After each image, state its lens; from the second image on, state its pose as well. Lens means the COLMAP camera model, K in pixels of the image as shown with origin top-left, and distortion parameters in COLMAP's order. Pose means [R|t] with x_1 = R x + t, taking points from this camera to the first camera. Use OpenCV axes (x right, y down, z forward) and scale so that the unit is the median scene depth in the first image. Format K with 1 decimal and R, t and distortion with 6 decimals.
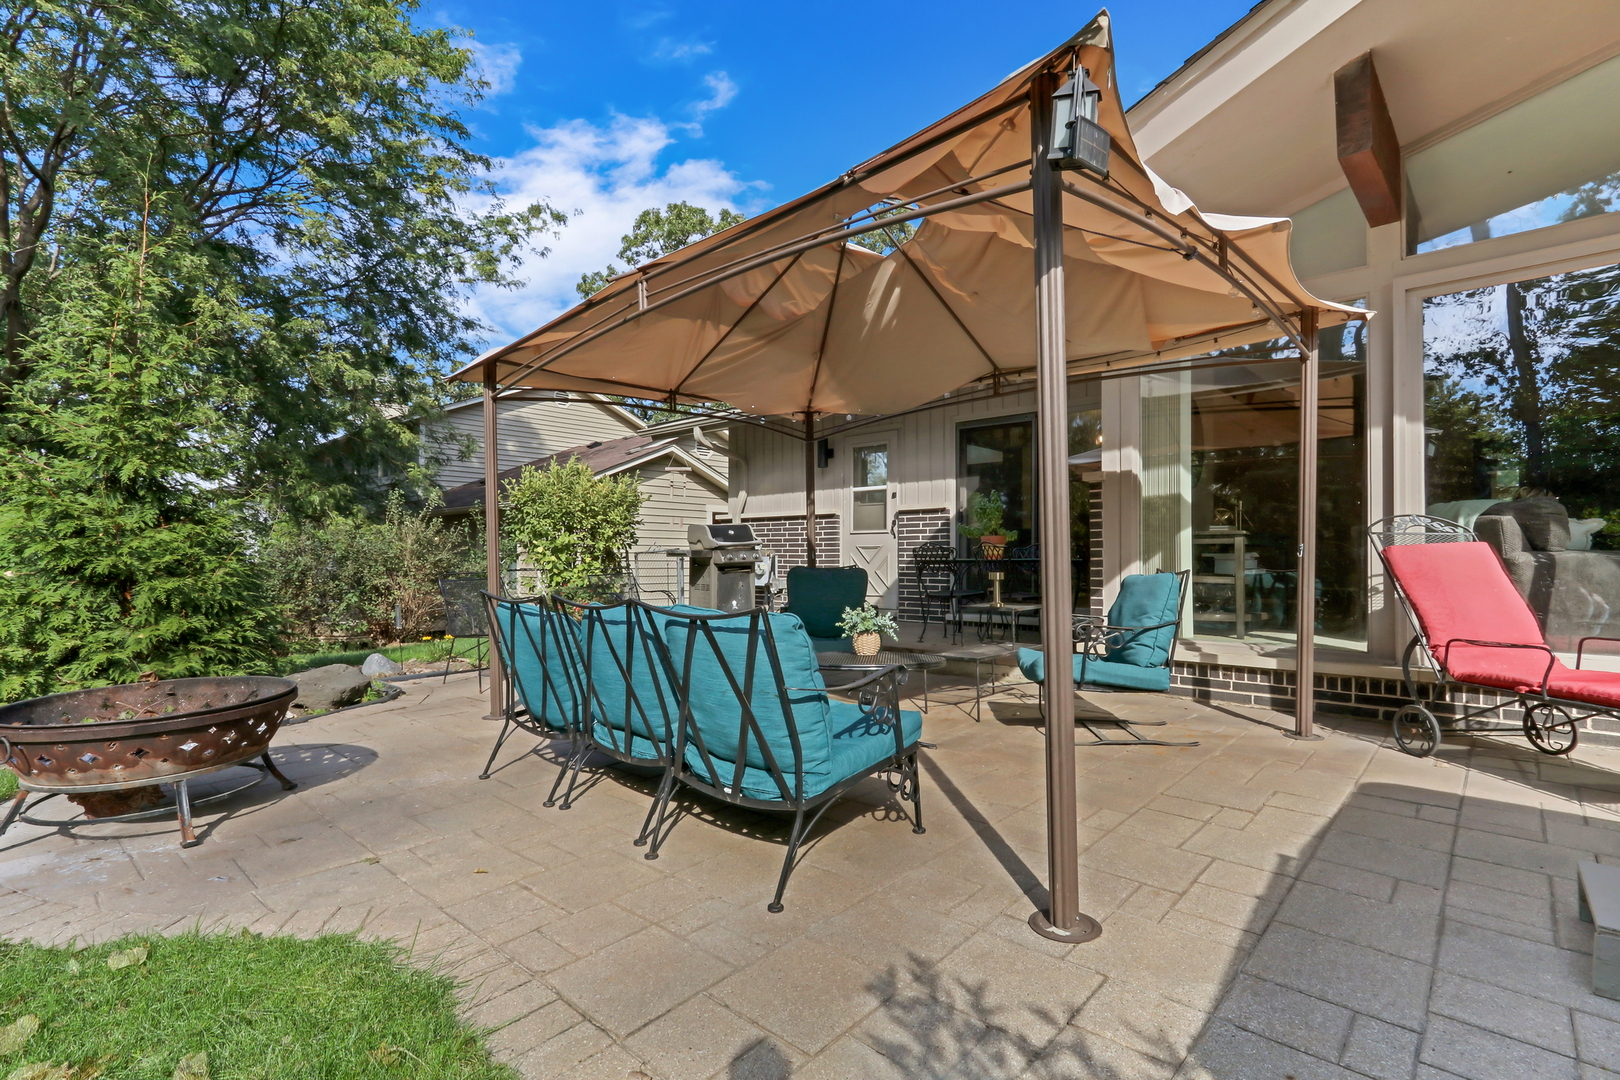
lens RADIAL K [[774.6, 0, 799.0], [0, 774.6, 546.6], [0, 0, 1]] dist [0.002963, 0.000671]
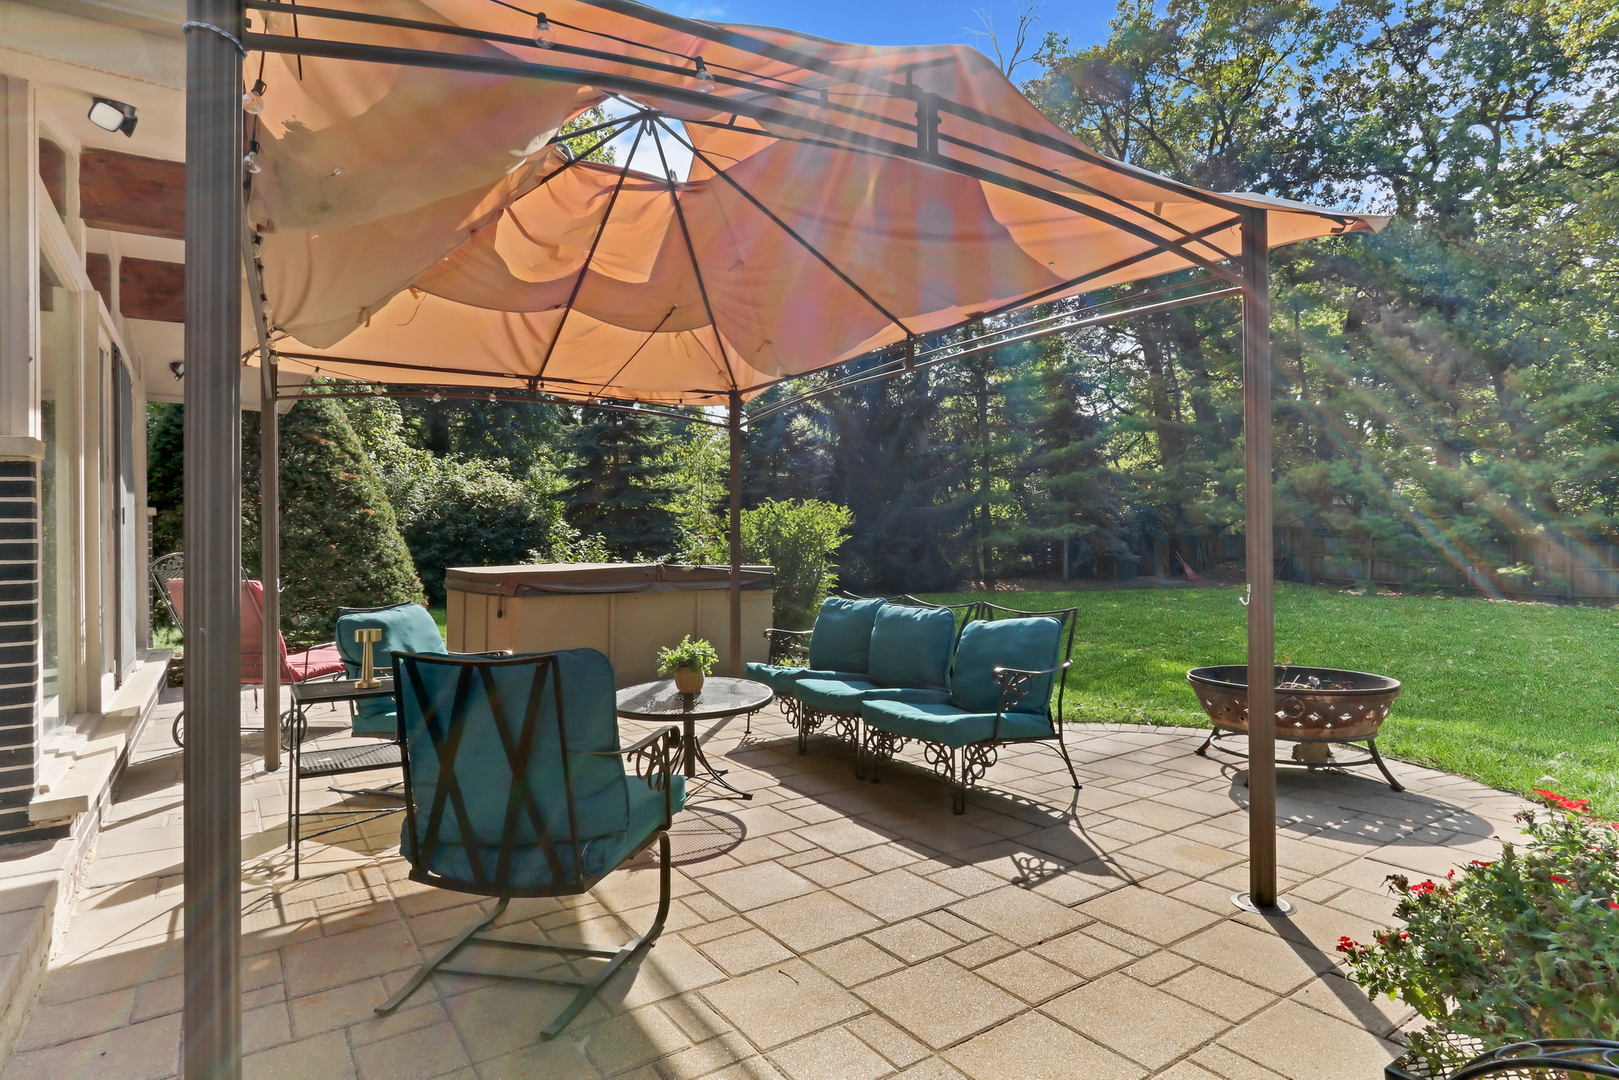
lens RADIAL K [[851.9, 0, 759.7], [0, 851.9, 540.5], [0, 0, 1]] dist [-0.000590, -0.000197]
pose [[-0.965740, 0.022066, 0.258570, -0.184768], [0.018847, 0.999711, -0.014925, -0.017517], [-0.258825, -0.009541, -0.965877, 1.396138]]
